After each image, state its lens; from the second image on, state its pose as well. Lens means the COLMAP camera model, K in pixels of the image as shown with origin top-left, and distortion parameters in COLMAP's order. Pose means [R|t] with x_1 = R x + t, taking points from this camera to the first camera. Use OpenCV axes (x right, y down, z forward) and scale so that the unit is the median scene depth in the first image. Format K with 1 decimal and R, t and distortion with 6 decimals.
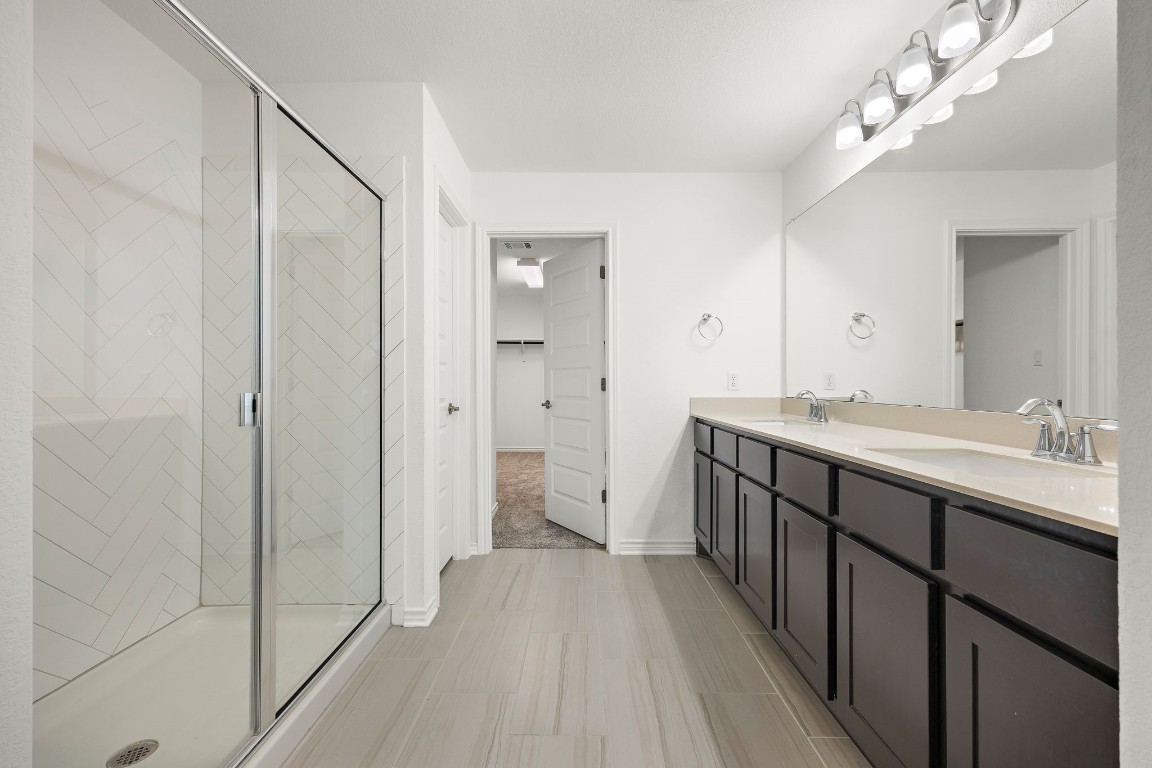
lens RADIAL K [[539.1, 0, 579.2], [0, 539.1, 383.4], [0, 0, 1]] dist [-0.003410, -0.000232]
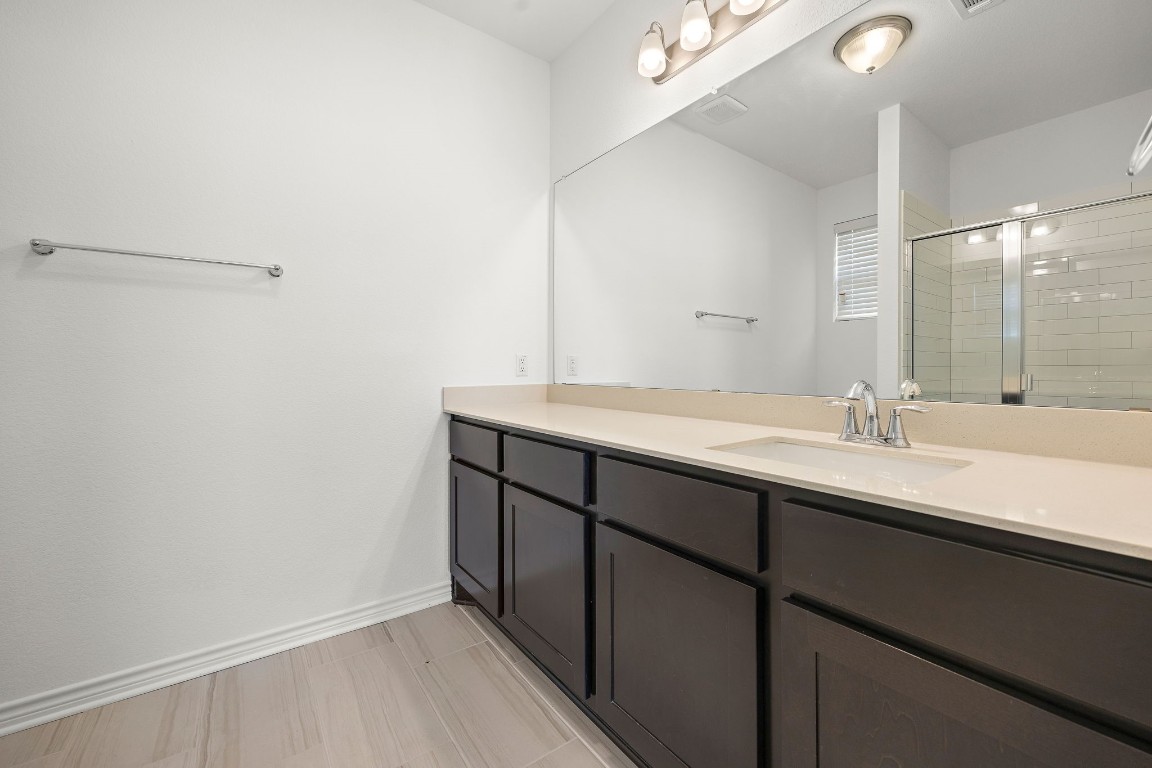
lens RADIAL K [[393.1, 0, 576.7], [0, 393.1, 369.4], [0, 0, 1]] dist [-0.000914, -0.000093]
pose [[0.753042, -0.005001, 0.657954, -0.006729], [0.001014, 0.999979, 0.006440, -0.001077], [-0.657972, -0.004183, 0.753031, 0.486647]]
